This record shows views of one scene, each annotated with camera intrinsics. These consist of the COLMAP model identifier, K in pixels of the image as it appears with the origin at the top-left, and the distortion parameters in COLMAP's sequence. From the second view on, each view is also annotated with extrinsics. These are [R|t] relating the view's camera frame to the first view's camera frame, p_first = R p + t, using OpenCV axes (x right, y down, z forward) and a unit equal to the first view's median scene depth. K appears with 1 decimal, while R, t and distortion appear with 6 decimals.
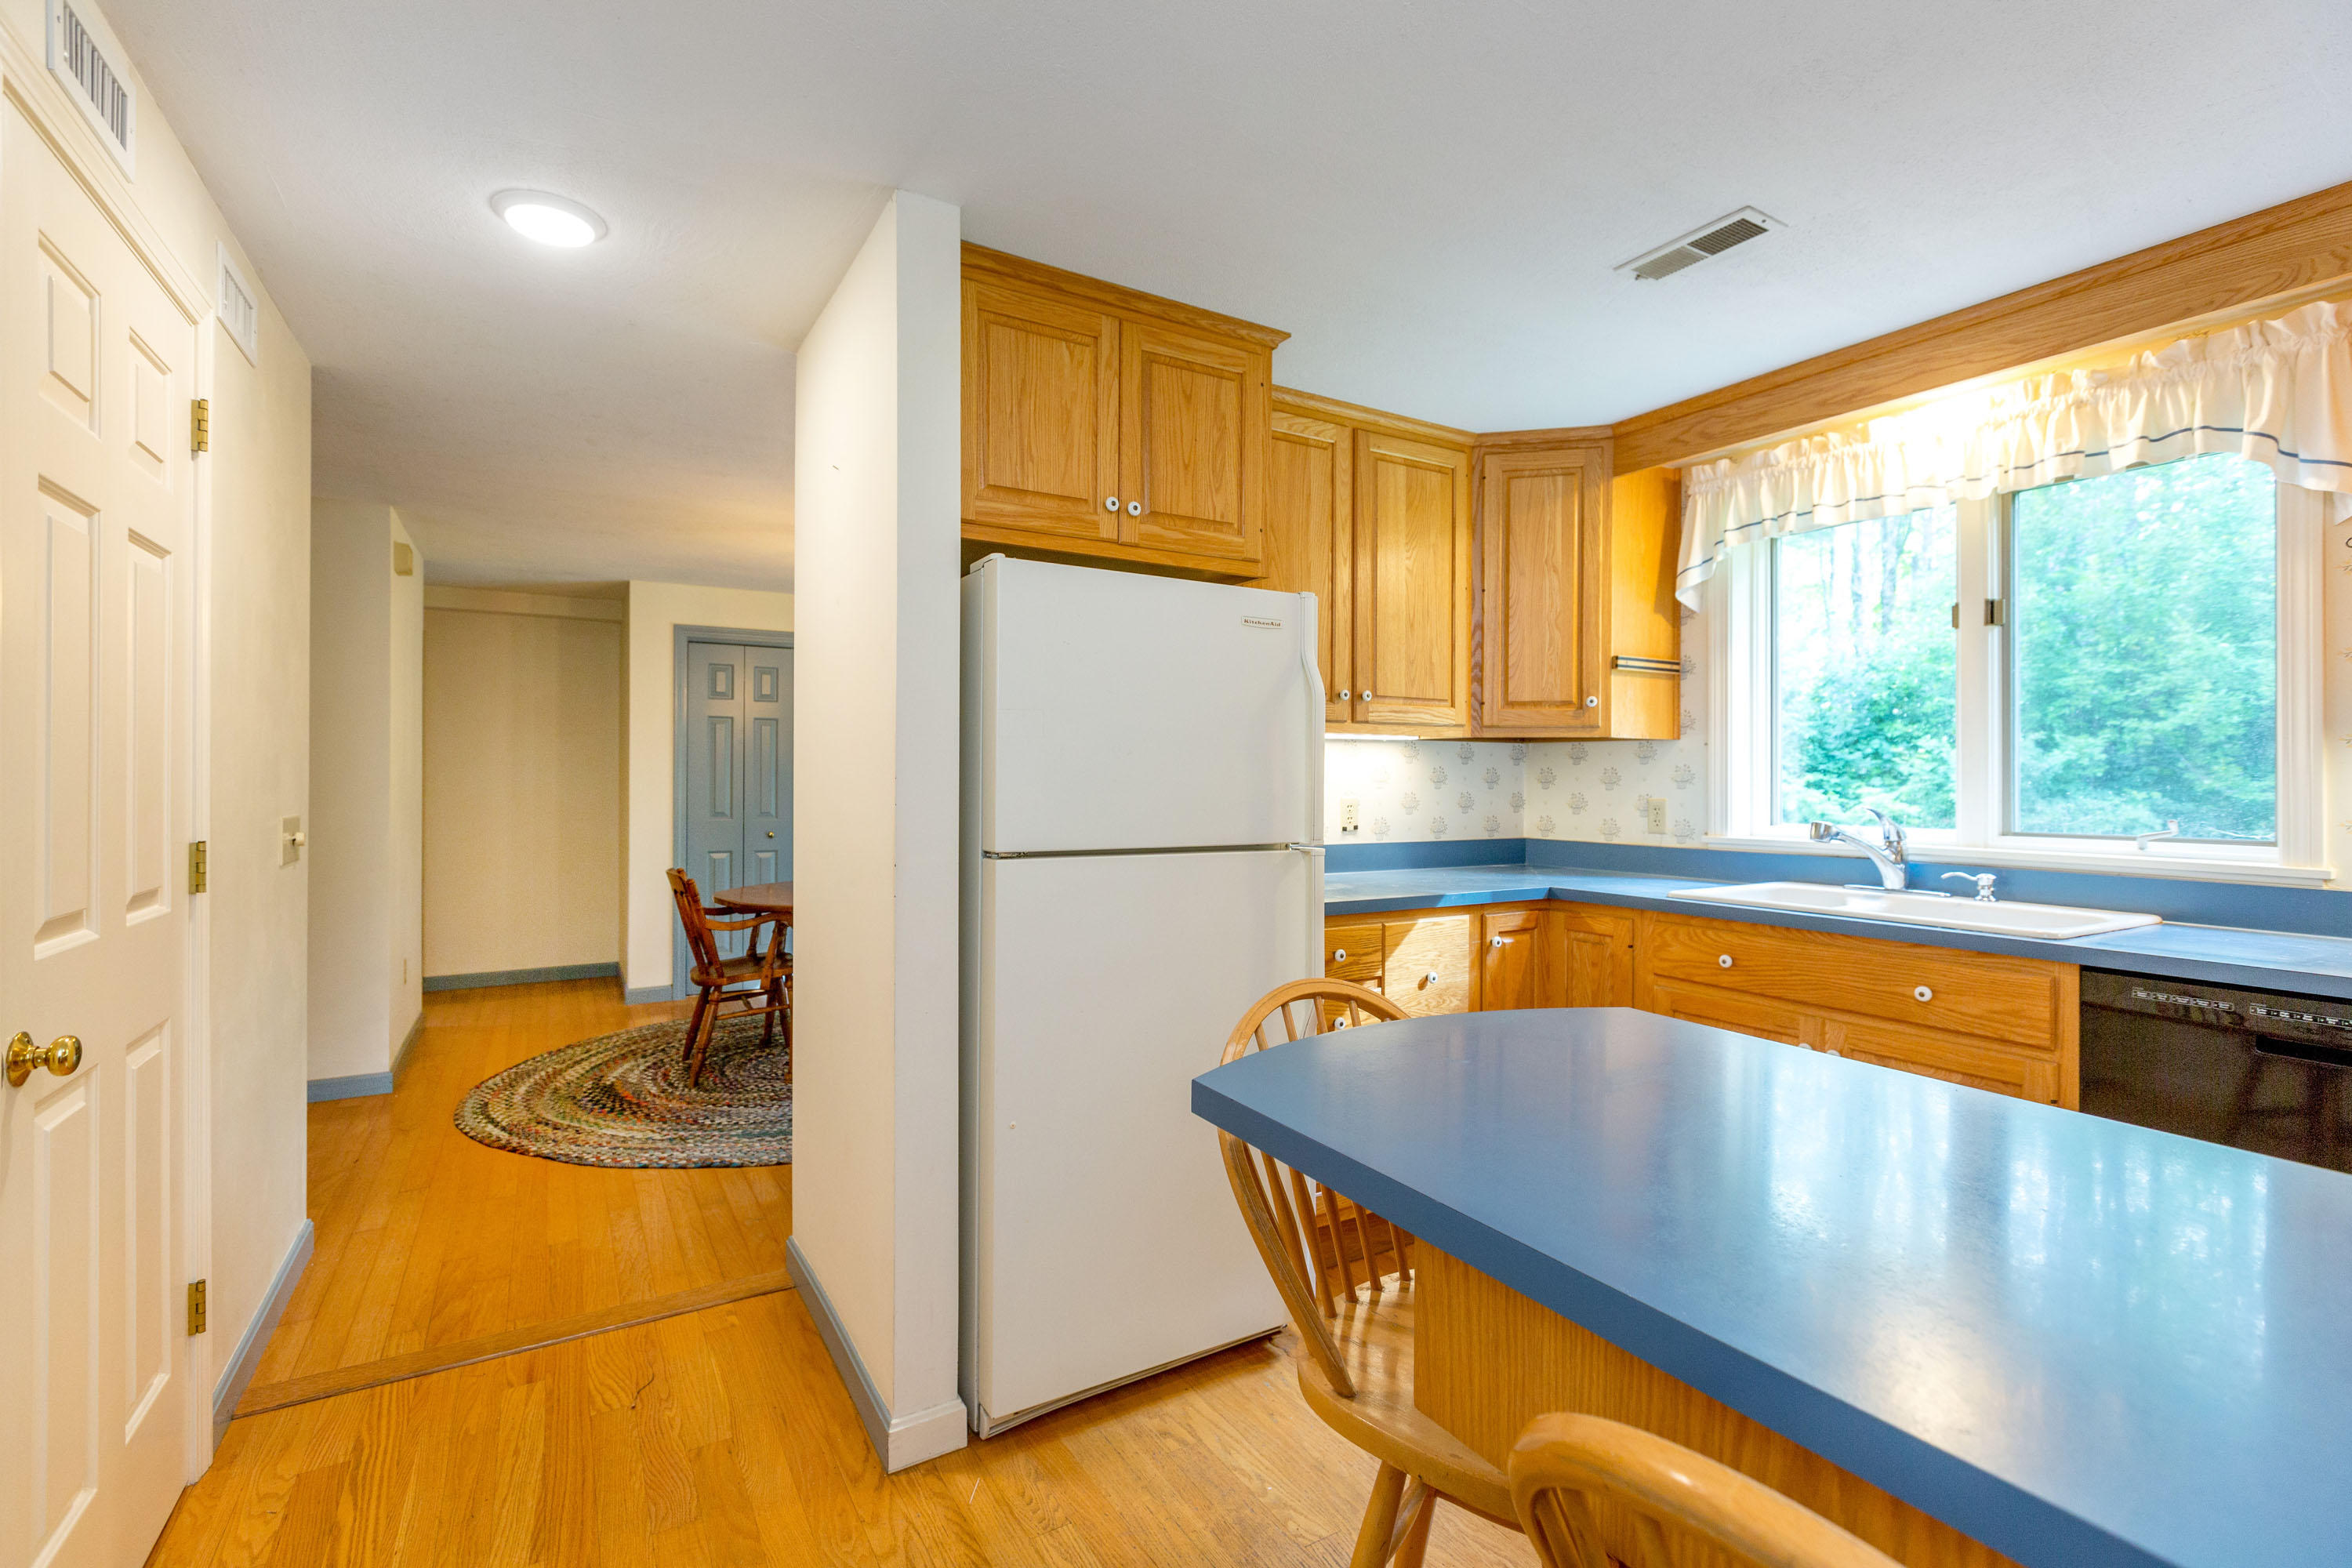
lens RADIAL K [[1077.5, 0, 1186.2], [0, 1077.5, 778.8], [0, 0, 1]] dist [0.006168, 0.000282]
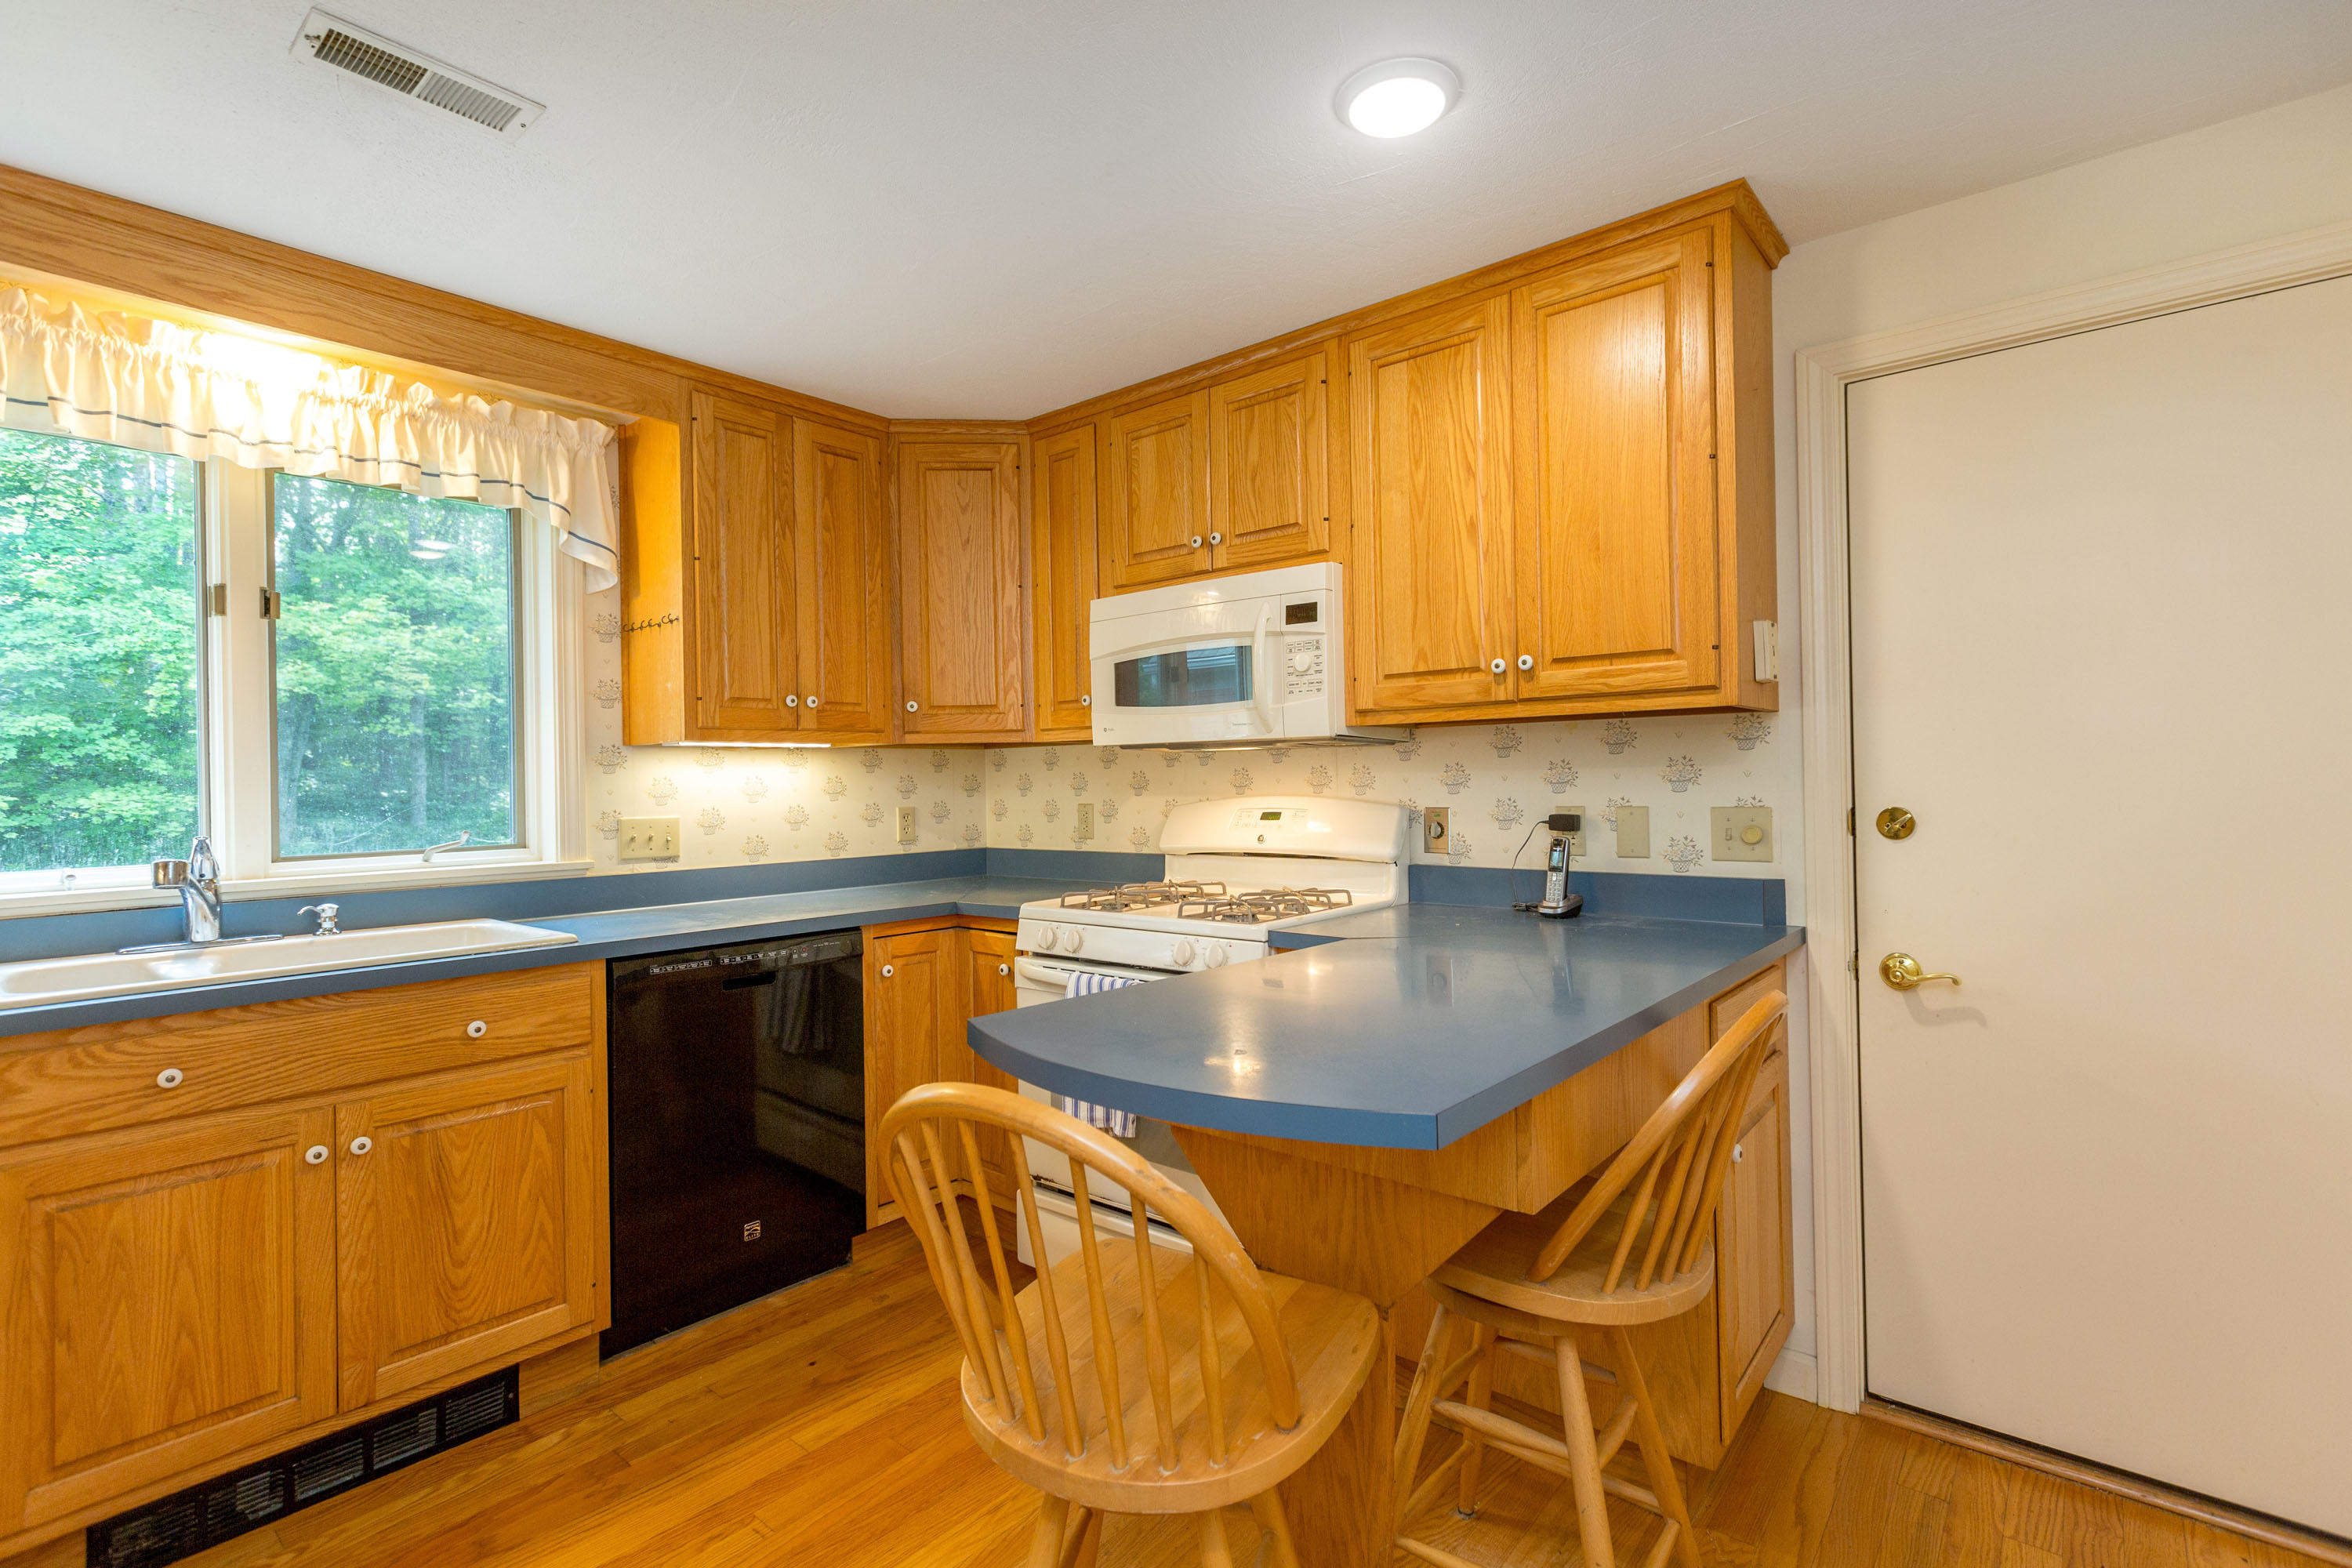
lens RADIAL K [[1077.5, 0, 1187.2], [0, 1077.5, 778.3], [0, 0, 1]] dist [0.006168, 0.000282]
pose [[-0.320152, 0.002834, 0.947362, -0.330640], [0.018854, 0.999817, 0.003380, -0.004611], [-0.947179, 0.018943, -0.320147, 0.629322]]
